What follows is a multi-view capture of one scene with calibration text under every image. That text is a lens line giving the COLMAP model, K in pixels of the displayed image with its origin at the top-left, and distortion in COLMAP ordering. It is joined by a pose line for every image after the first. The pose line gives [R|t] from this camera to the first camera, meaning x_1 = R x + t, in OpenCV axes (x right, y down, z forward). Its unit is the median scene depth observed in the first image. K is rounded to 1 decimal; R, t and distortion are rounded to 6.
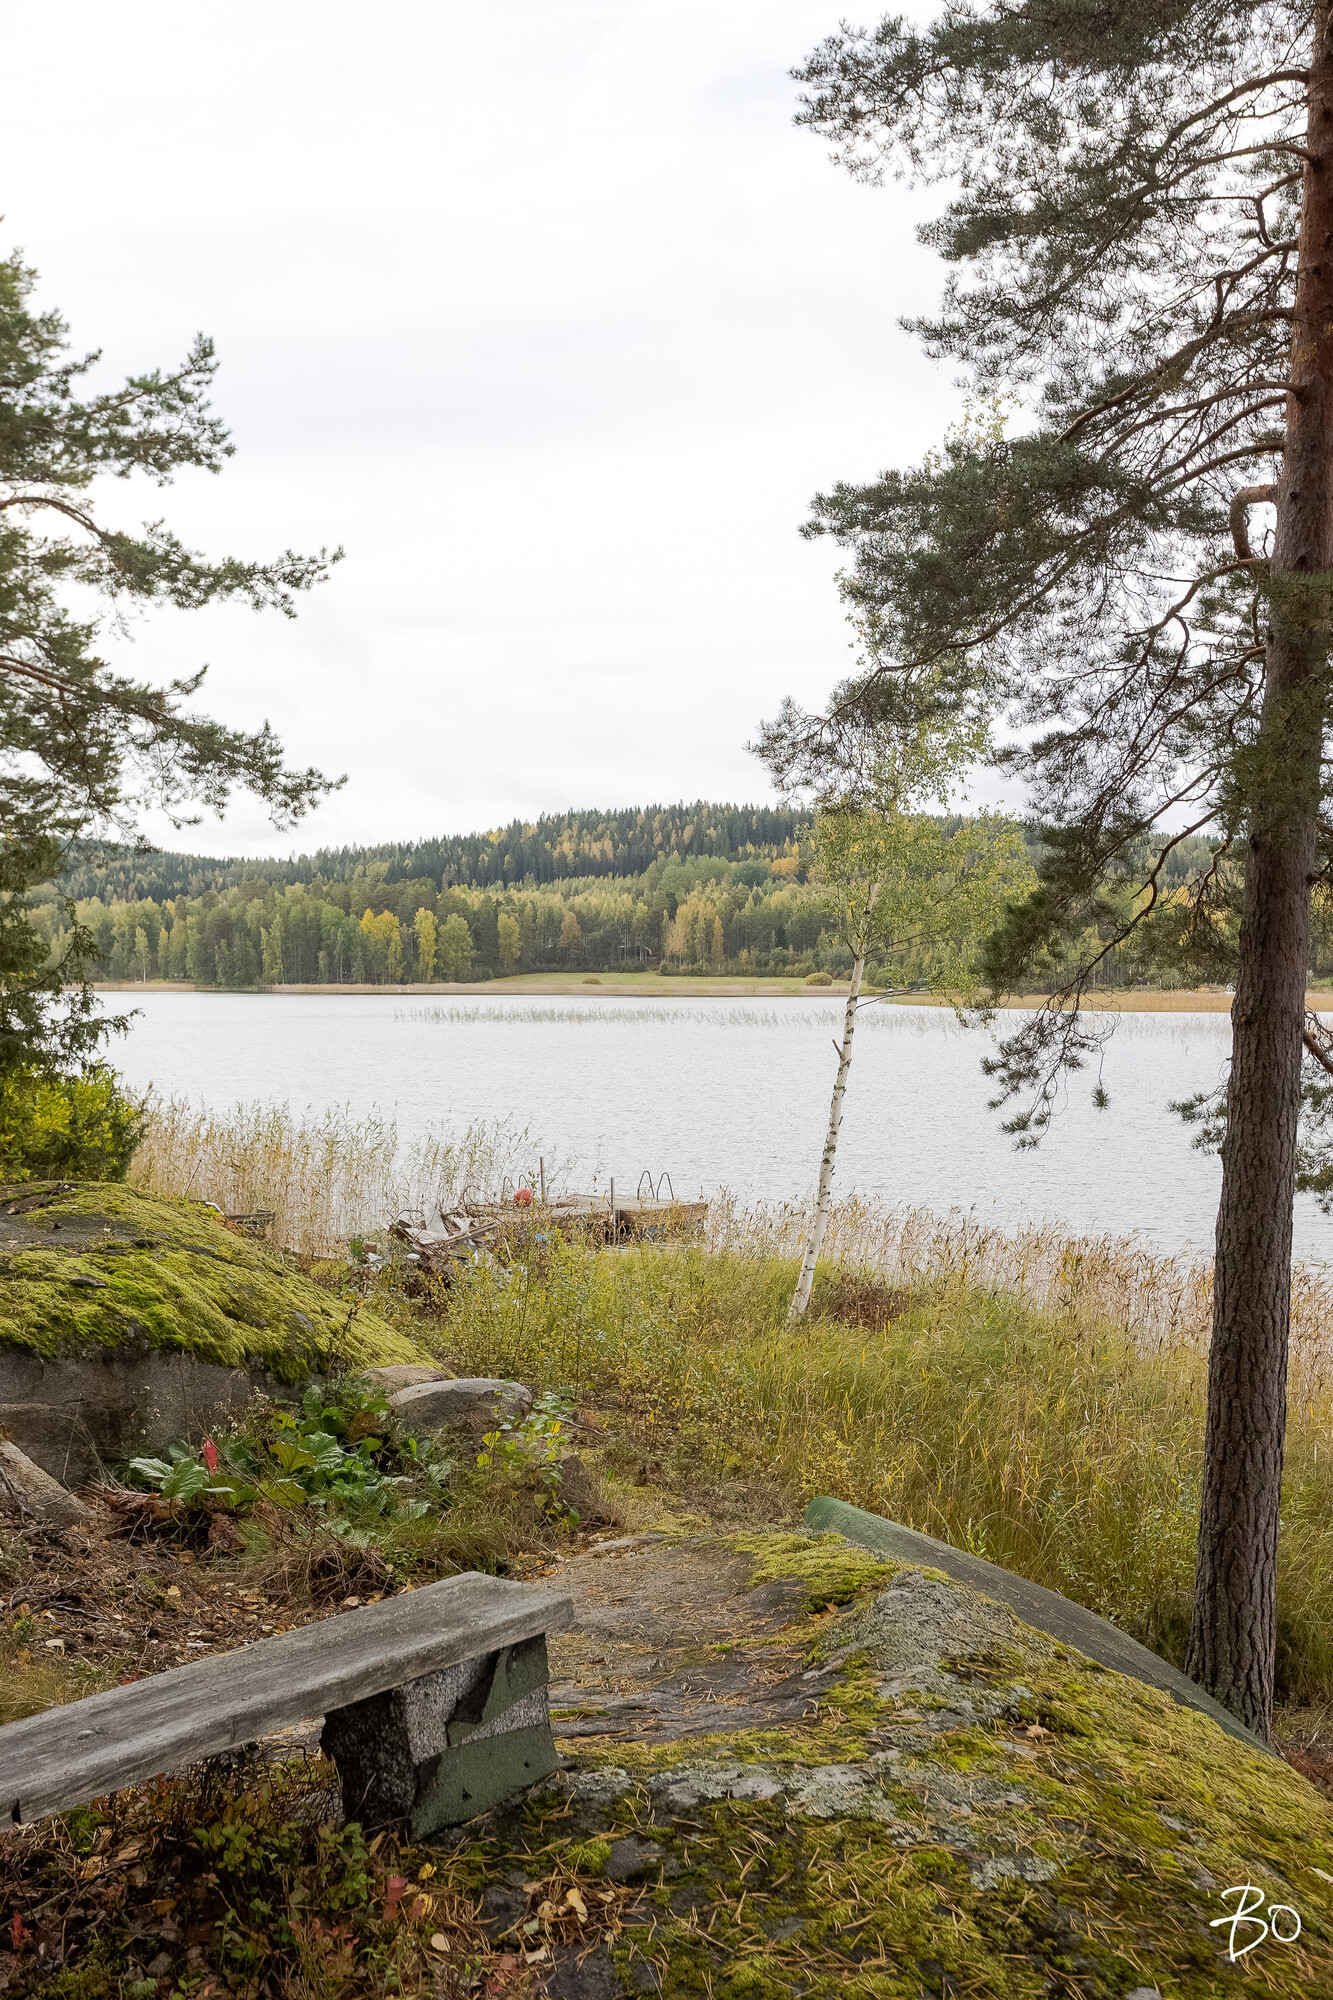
lens RADIAL K [[1954.2, 0, 665.0], [0, 1954.2, 981.3], [0, 0, 1]] dist [0.021428, 0.000000]
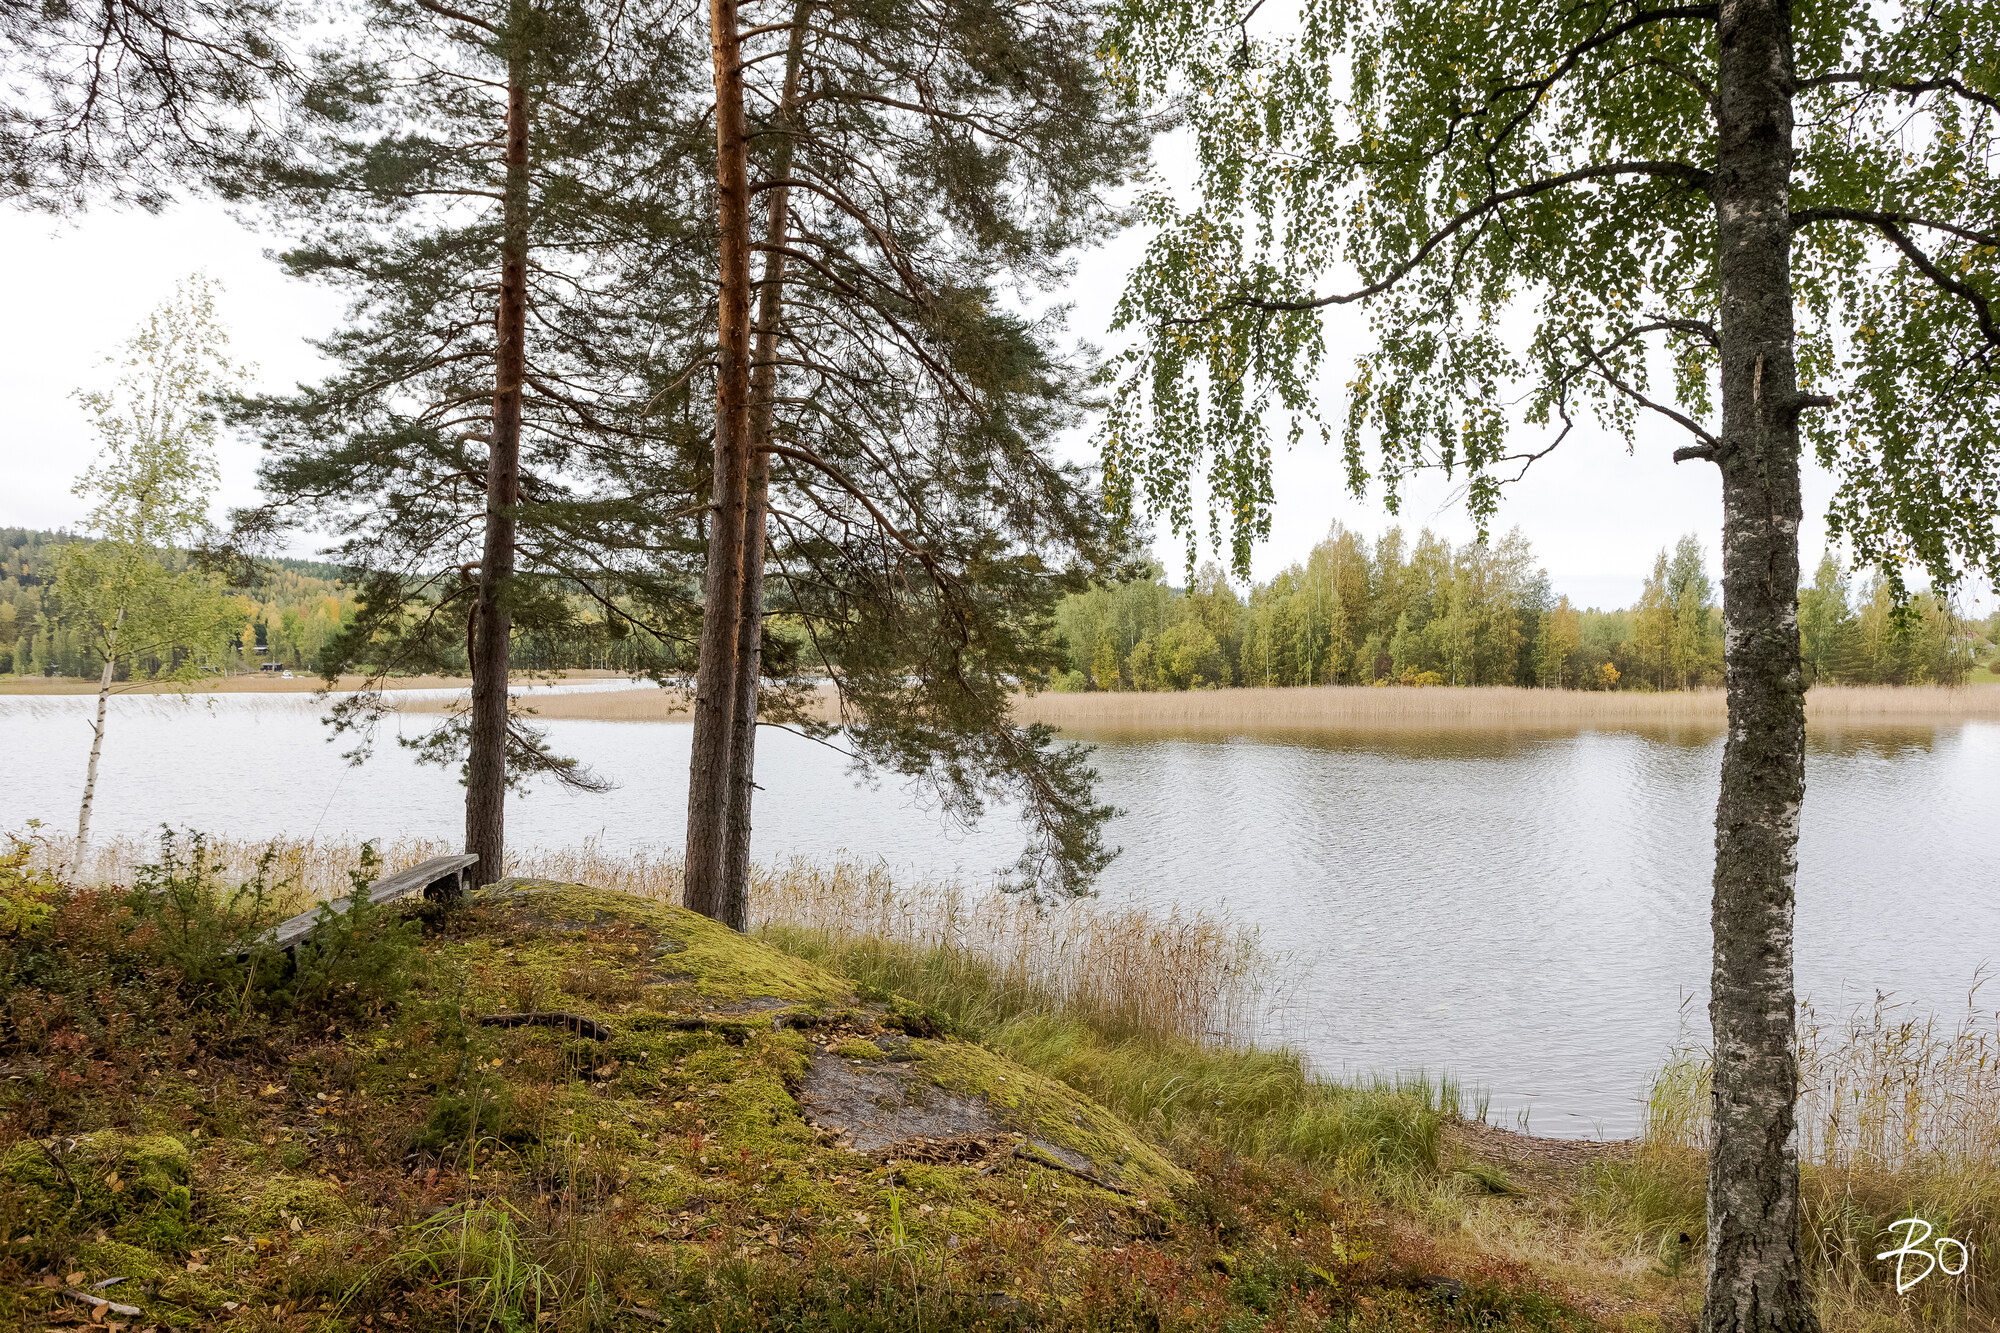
lens RADIAL K [[1361.9, 0, 996.9], [0, 1361.9, 678.6], [0, 0, 1]] dist [0.013822, 0.028138]
pose [[0.721981, -0.022479, 0.691548, -0.105510], [0.017624, 0.999745, 0.014098, -0.001576], [-0.691688, 0.002009, 0.722193, -0.146565]]
